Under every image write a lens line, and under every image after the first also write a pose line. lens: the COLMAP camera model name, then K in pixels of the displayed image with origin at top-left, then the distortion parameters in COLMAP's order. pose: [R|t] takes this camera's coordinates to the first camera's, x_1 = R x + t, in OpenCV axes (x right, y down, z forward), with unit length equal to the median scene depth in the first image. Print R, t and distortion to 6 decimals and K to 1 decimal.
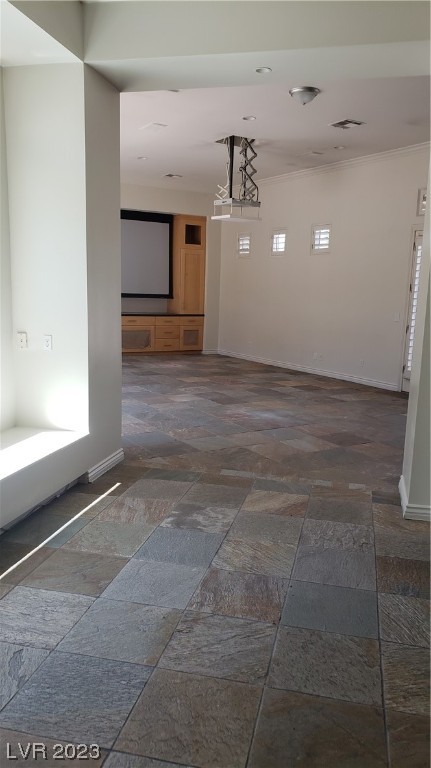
lens RADIAL K [[577.9, 0, 215.6], [0, 577.9, 405.4], [0, 0, 1]] dist [0.103769, -0.264934]
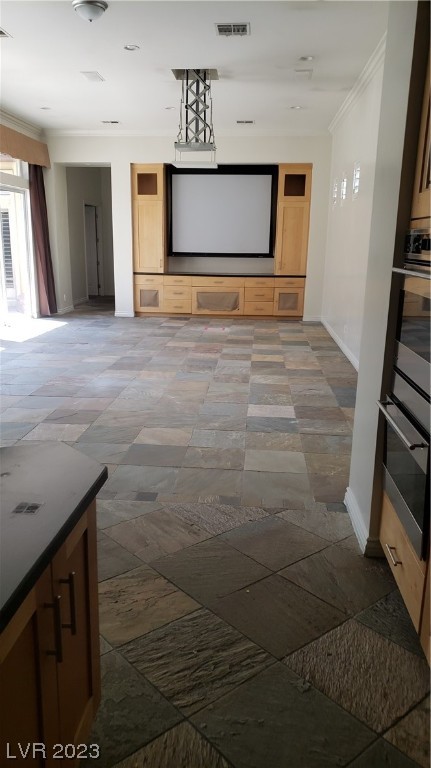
lens RADIAL K [[590.7, 0, 204.7], [0, 590.7, 387.4], [0, 0, 1]] dist [0.102319, -0.199770]
pose [[0.802846, 0.122253, -0.583517, 0.617103], [-0.107533, 0.992391, 0.059965, -0.040203], [0.586408, 0.014605, 0.809884, 0.277967]]
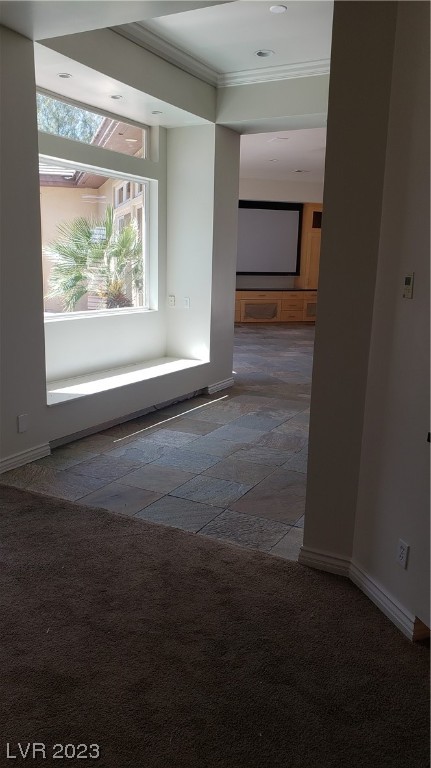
lens RADIAL K [[590.7, 0, 204.7], [0, 590.7, 387.4], [0, 0, 1]] dist [0.102319, -0.199770]
pose [[0.964163, 0.048038, -0.260927, 0.095534], [-0.047785, 0.998831, 0.007317, 0.054879], [0.260973, 0.005414, 0.965331, -0.272841]]
